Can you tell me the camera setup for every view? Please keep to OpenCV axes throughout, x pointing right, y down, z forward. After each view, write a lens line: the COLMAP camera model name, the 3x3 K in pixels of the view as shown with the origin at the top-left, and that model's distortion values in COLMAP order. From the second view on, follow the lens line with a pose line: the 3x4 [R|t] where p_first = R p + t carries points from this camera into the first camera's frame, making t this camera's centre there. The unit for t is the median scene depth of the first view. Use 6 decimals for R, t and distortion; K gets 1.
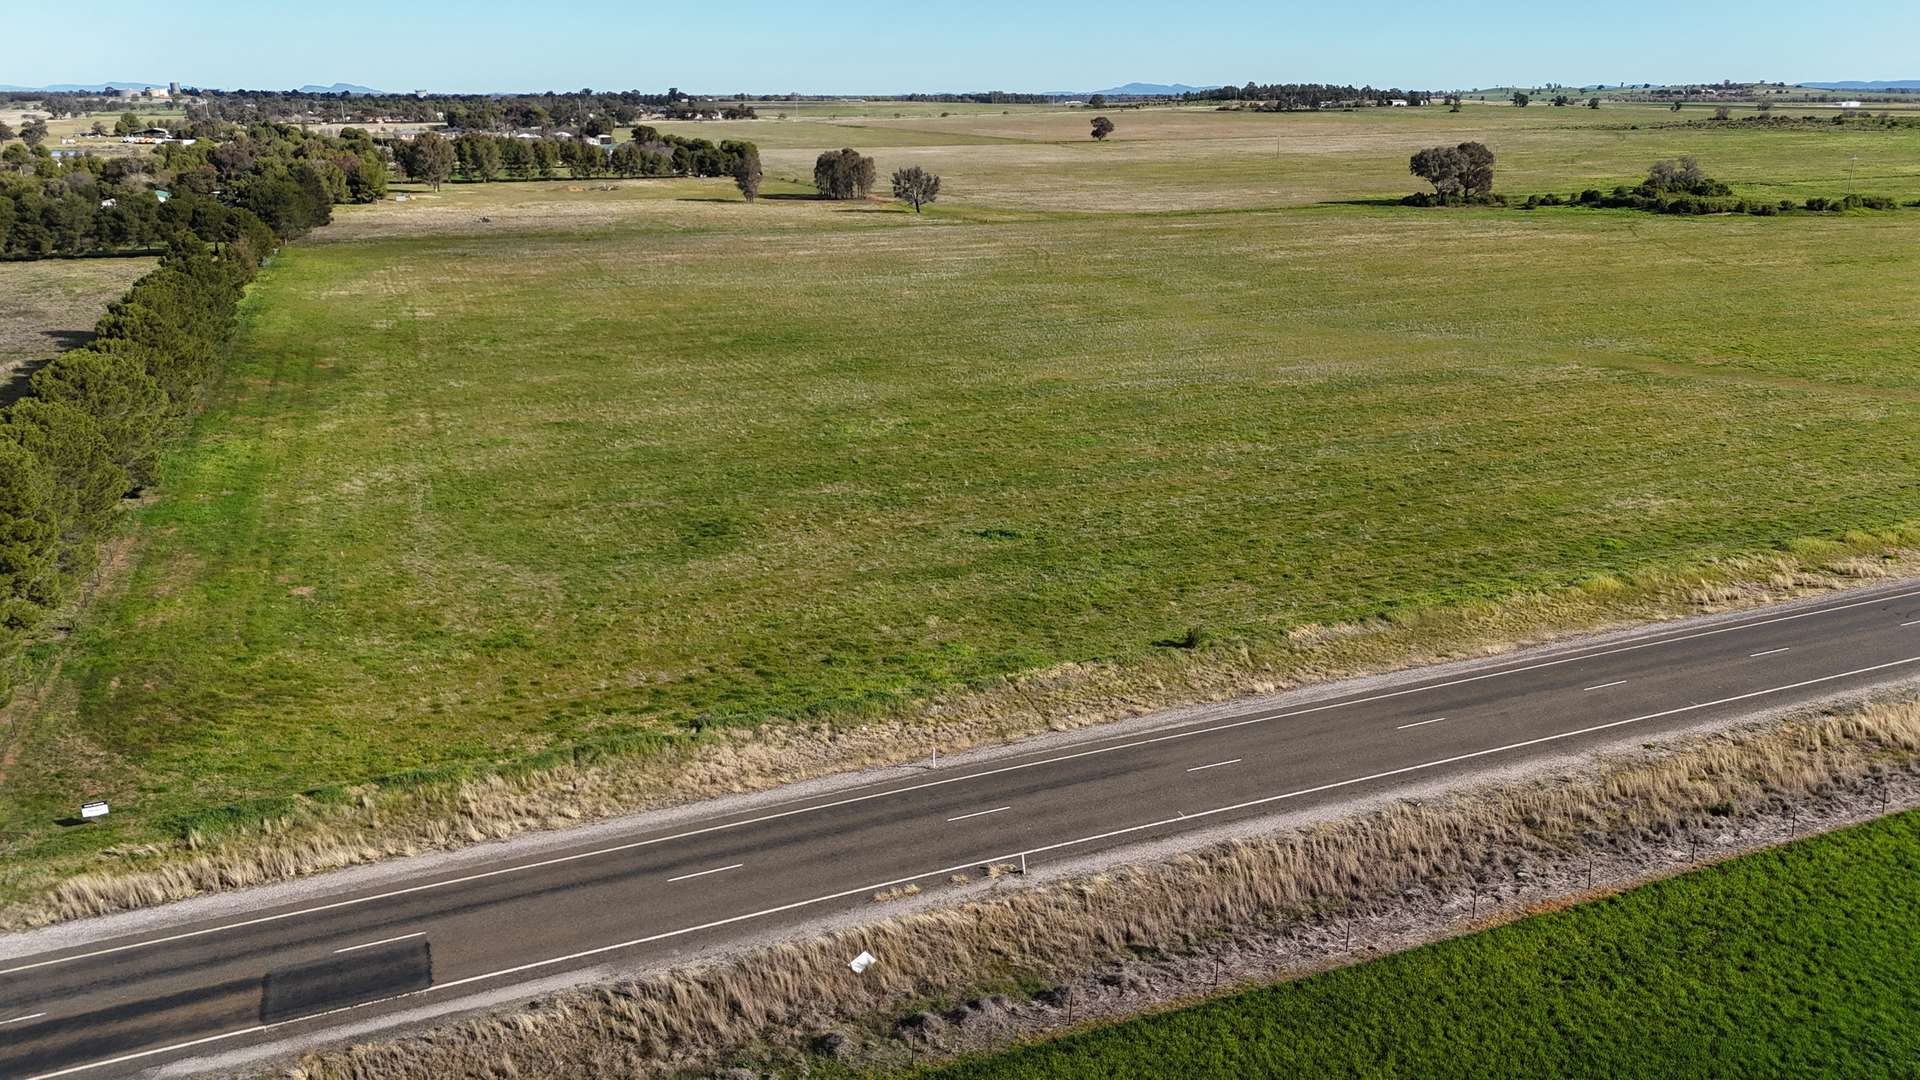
lens RADIAL K [[1403.6, 0, 965.5], [0, 1403.6, 552.8], [0, 0, 1]] dist [0.074249, -0.067649]
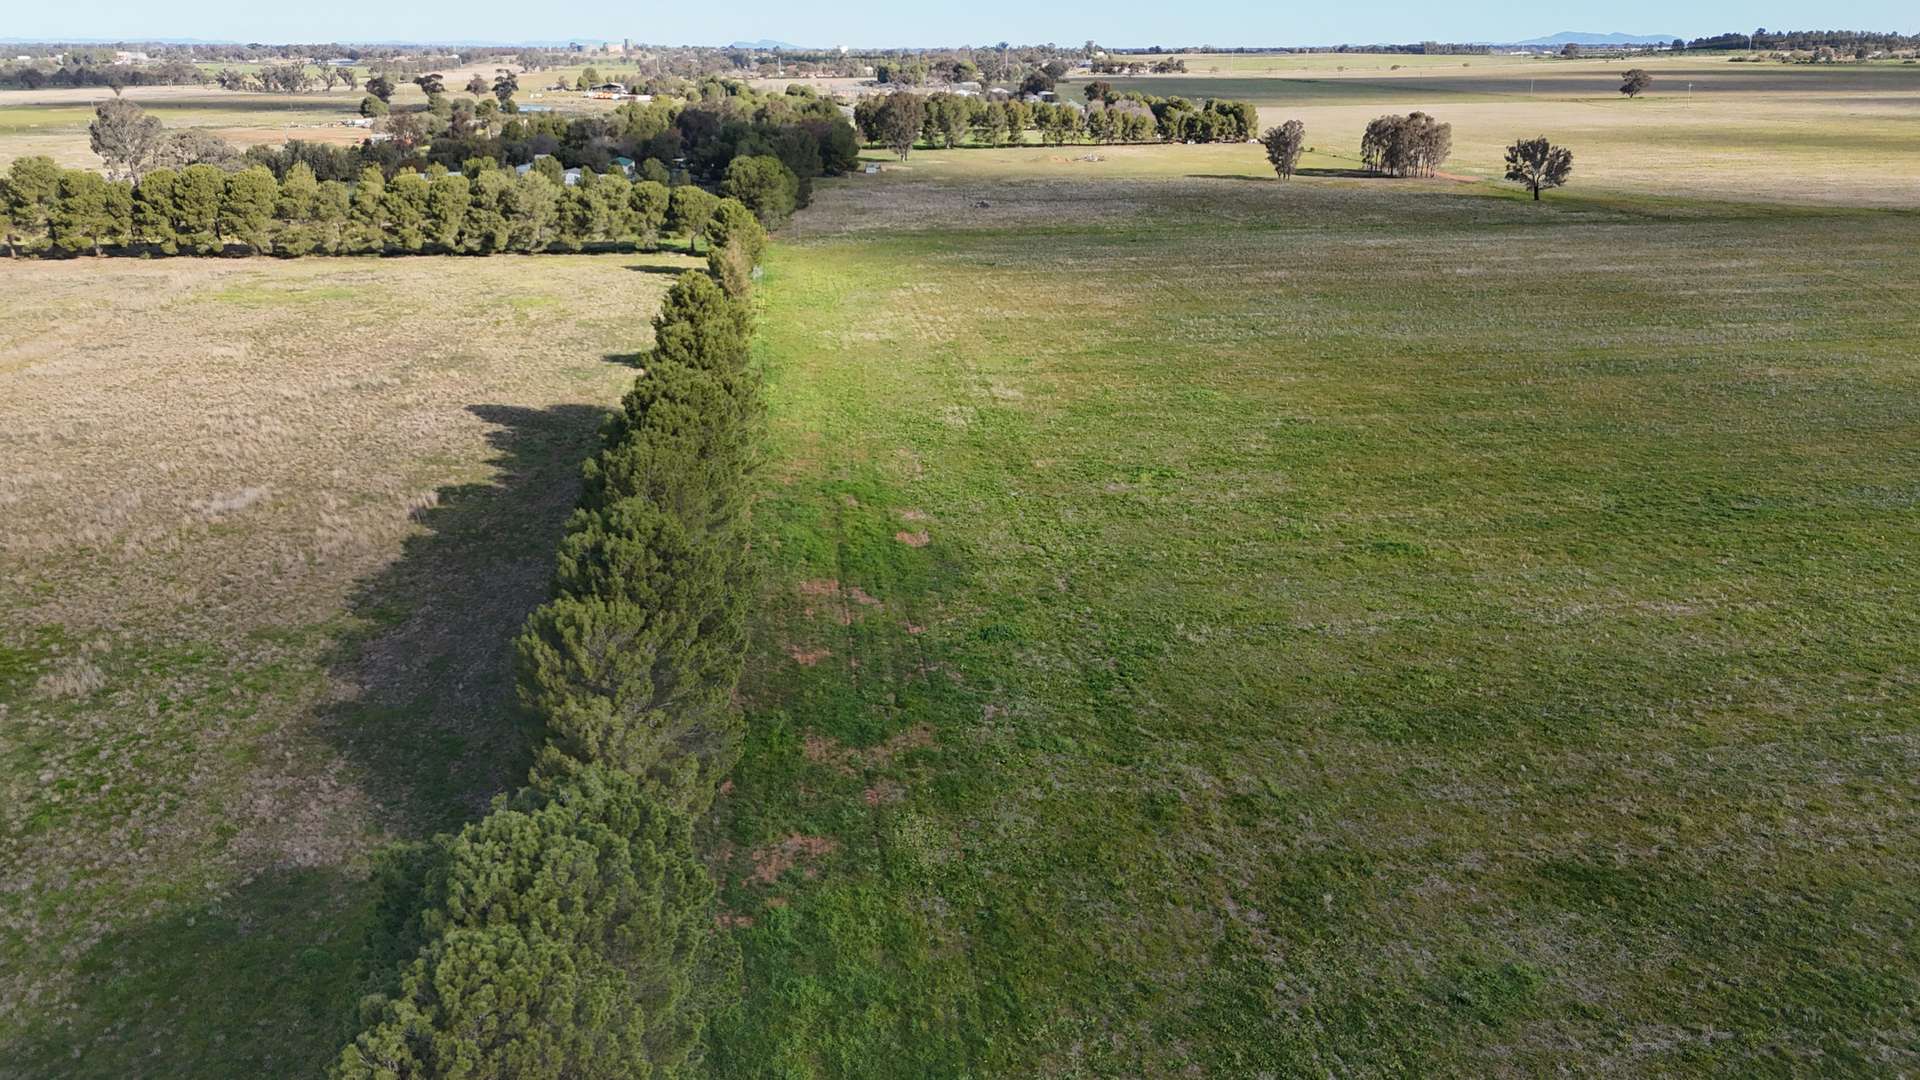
lens RADIAL K [[1403.6, 0, 961.0], [0, 1403.6, 533.4], [0, 0, 1]] dist [0.074249, -0.067649]
pose [[0.965402, 0.085424, -0.246376, -0.120229], [-0.081091, 0.996322, 0.027700, -0.060373], [0.247836, -0.006763, 0.968778, 0.192017]]
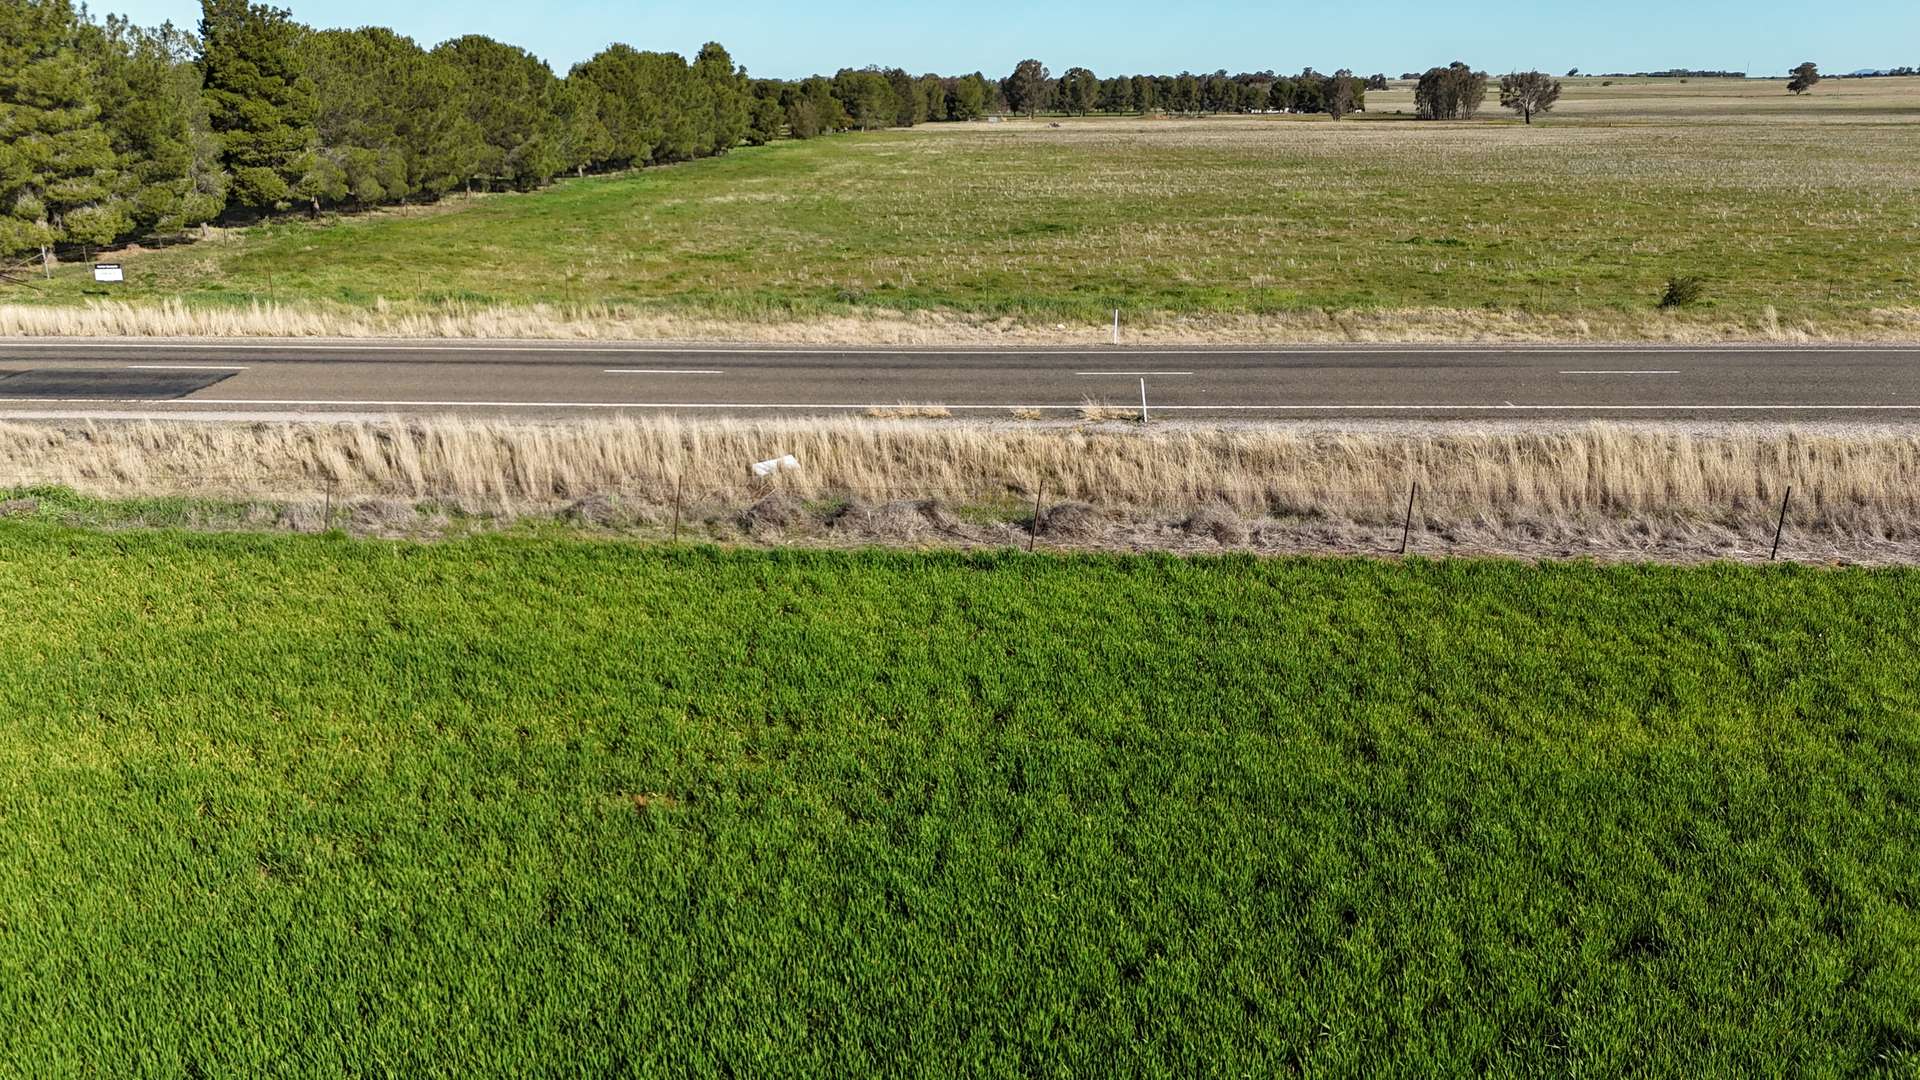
lens RADIAL K [[1403.6, 0, 965.4], [0, 1403.6, 545.5], [0, 0, 1]] dist [0.074249, -0.067649]
pose [[0.910743, 0.124518, -0.393753, 0.026895], [-0.125572, 0.991813, 0.023200, 0.036871], [0.393419, 0.028315, 0.918923, 0.064254]]
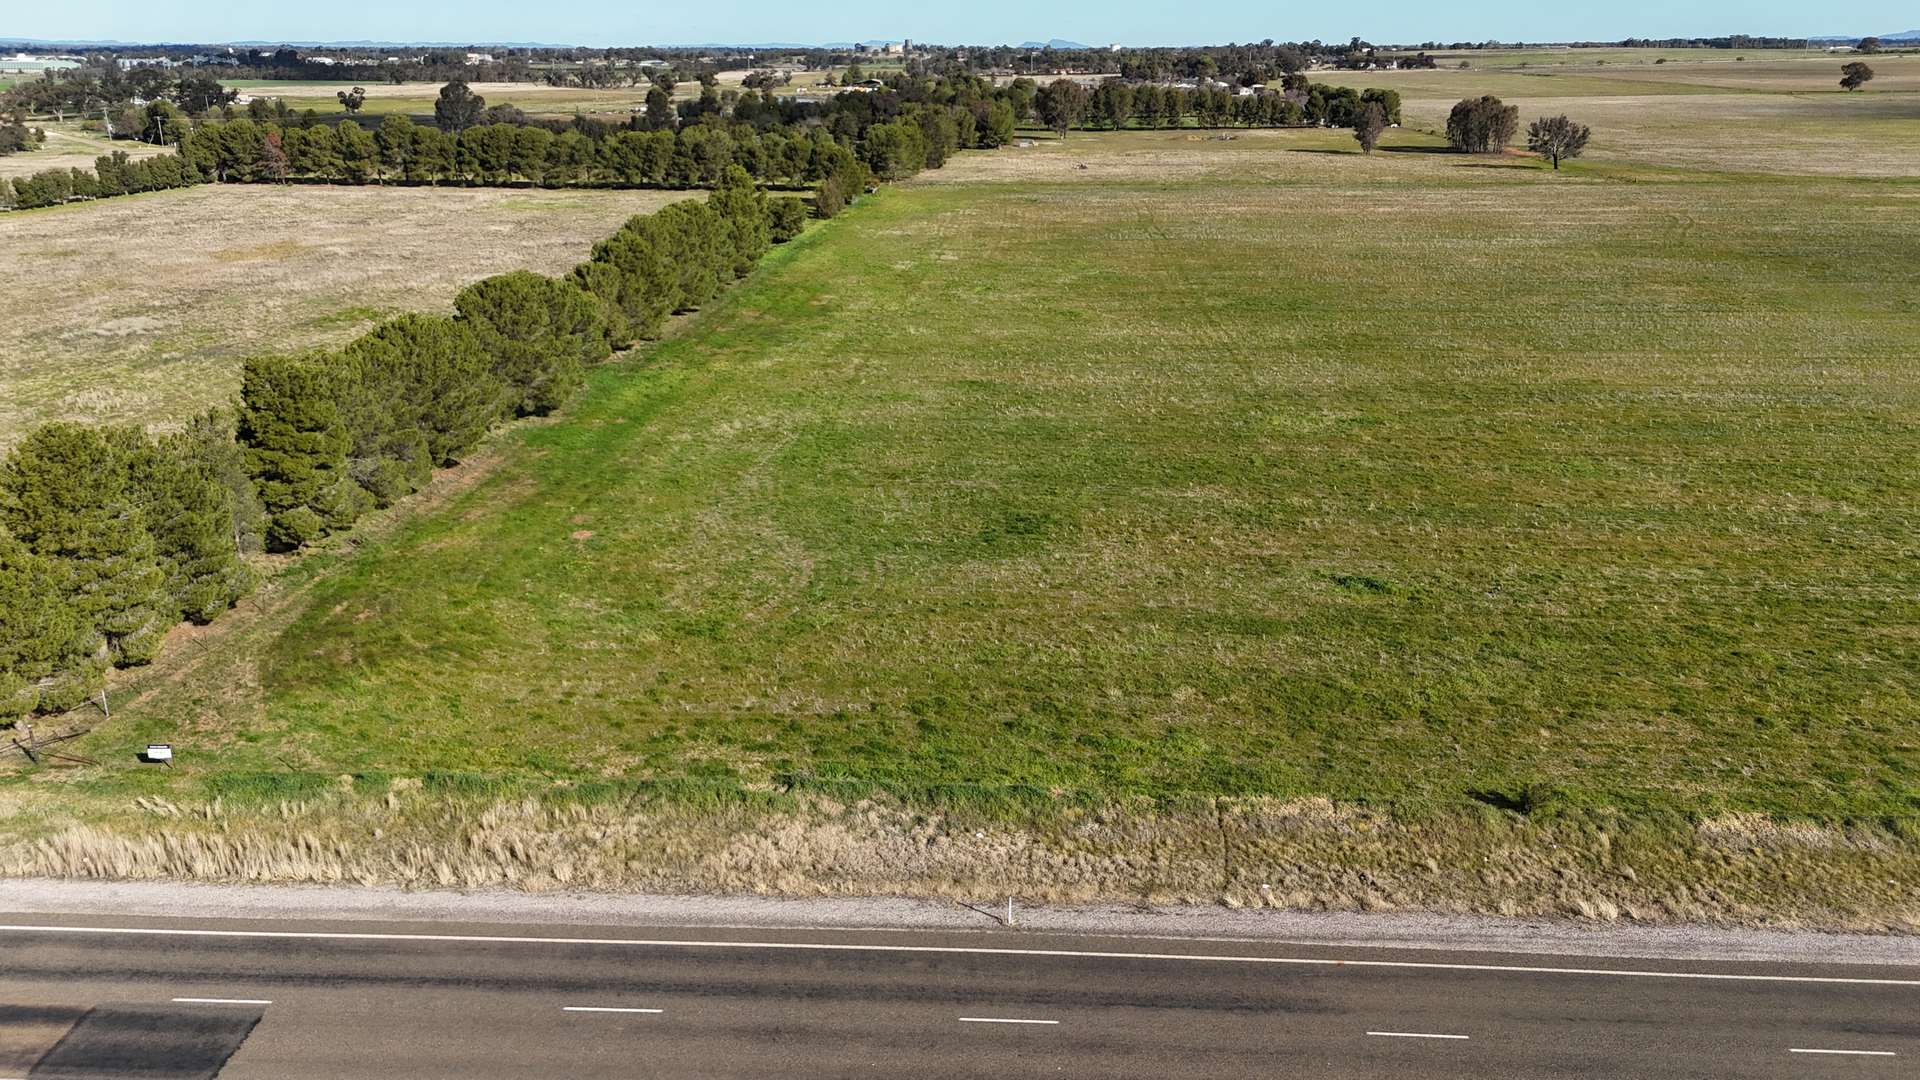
lens RADIAL K [[1403.6, 0, 966.0], [0, 1403.6, 542.3], [0, 0, 1]] dist [0.074249, -0.067649]
pose [[0.897986, 0.143921, -0.415822, 0.035778], [-0.134066, 0.989555, 0.052976, -0.011653], [0.419103, 0.008176, 0.907902, 0.052839]]
